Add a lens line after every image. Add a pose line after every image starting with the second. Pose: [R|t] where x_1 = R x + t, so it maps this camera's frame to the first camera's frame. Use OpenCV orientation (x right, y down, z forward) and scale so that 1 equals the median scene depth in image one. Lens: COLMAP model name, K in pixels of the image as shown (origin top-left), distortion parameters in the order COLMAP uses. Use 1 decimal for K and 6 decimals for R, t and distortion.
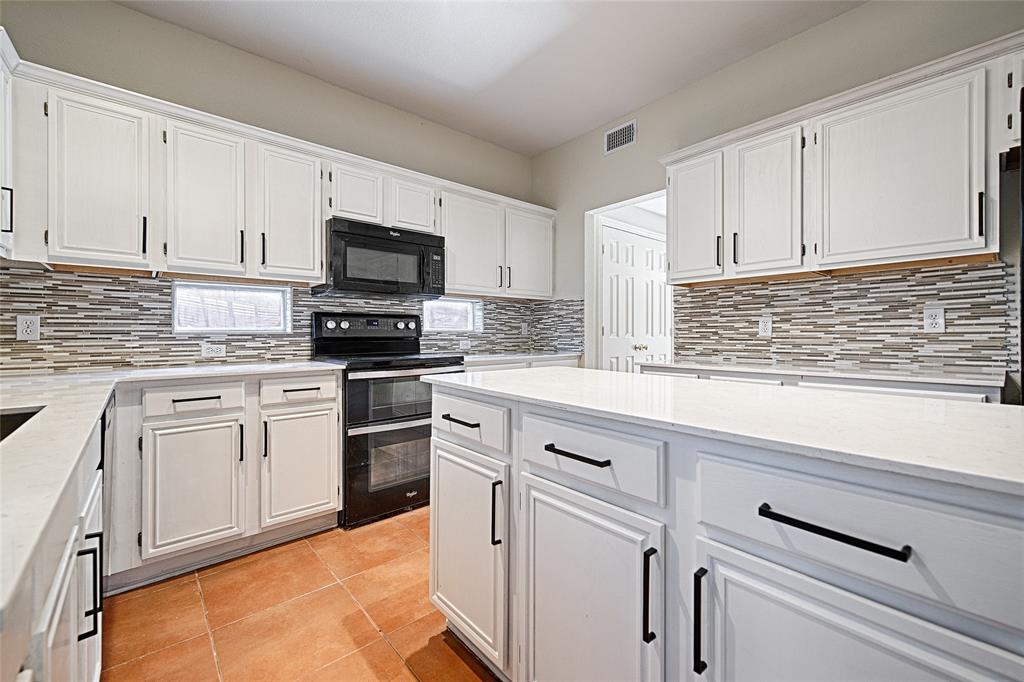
lens RADIAL K [[425.2, 0, 519.1], [0, 425.2, 331.5], [0, 0, 1]] dist [0.011304, -0.002470]
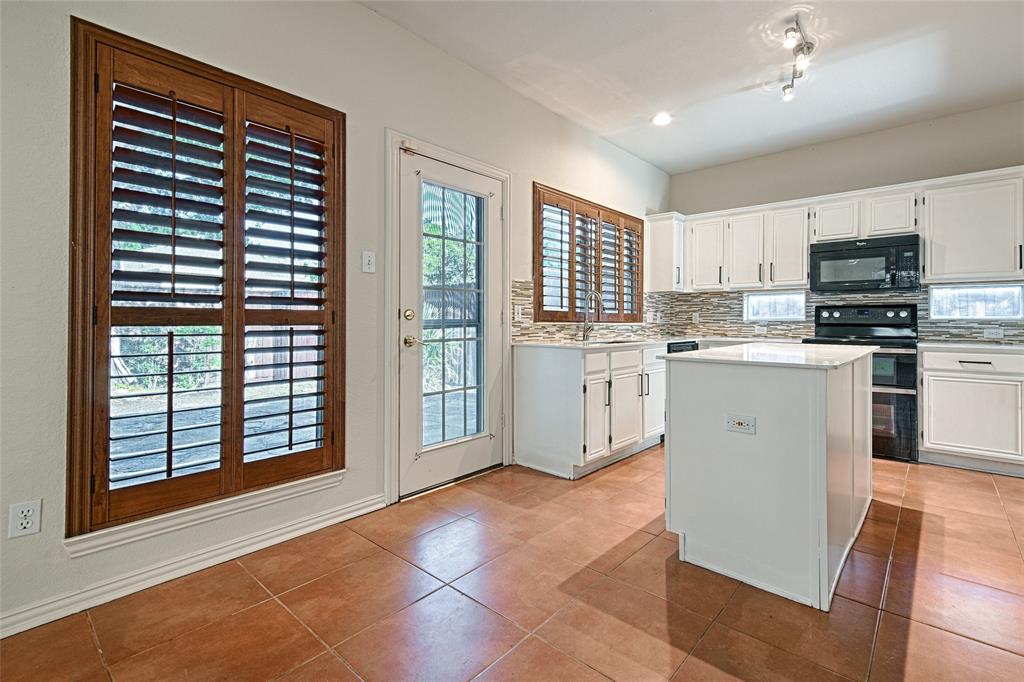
lens RADIAL K [[465.7, 0, 563.4], [0, 465.7, 316.2], [0, 0, 1]] dist [0.015311, -0.001492]
pose [[0.171033, -0.007465, -0.985237, 0.937801], [0.001635, 0.999972, -0.007293, -0.000711], [0.985264, -0.000363, 0.171040, -0.131904]]
